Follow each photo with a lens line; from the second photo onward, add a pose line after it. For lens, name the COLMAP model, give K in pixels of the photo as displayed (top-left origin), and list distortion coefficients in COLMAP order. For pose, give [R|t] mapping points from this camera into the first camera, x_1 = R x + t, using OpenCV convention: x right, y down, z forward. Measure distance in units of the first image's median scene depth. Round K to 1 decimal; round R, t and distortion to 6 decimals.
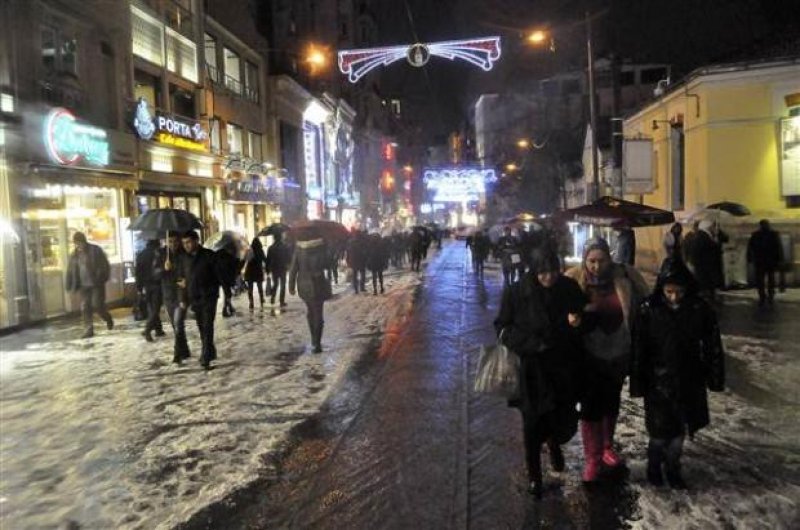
lens RADIAL K [[646.2, 0, 400.9], [0, 646.2, 264.7], [0, 0, 1]] dist [-0.076647, 0.012520]
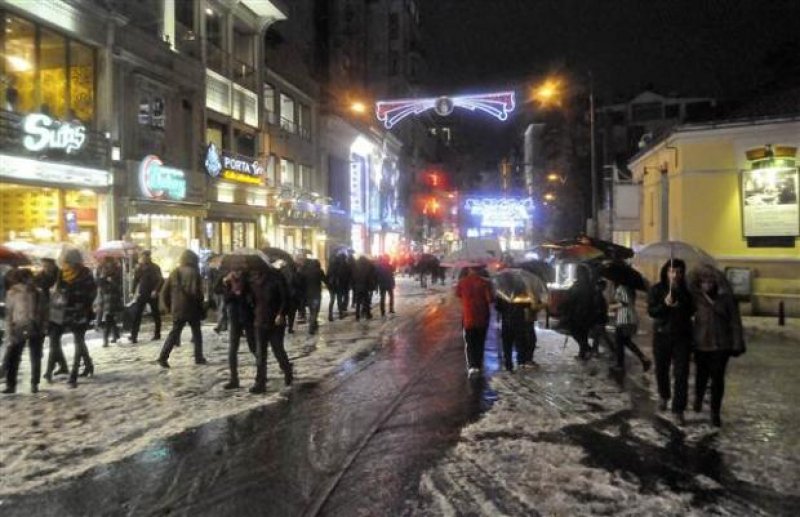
lens RADIAL K [[645.9, 0, 399.6], [0, 645.9, 254.3], [0, 0, 1]] dist [-0.074774, -0.002419]
pose [[0.996095, 0.030967, -0.082674, 0.052438], [-0.035036, 0.998222, -0.048223, 0.001462], [0.081033, 0.050931, 0.995409, -0.159604]]
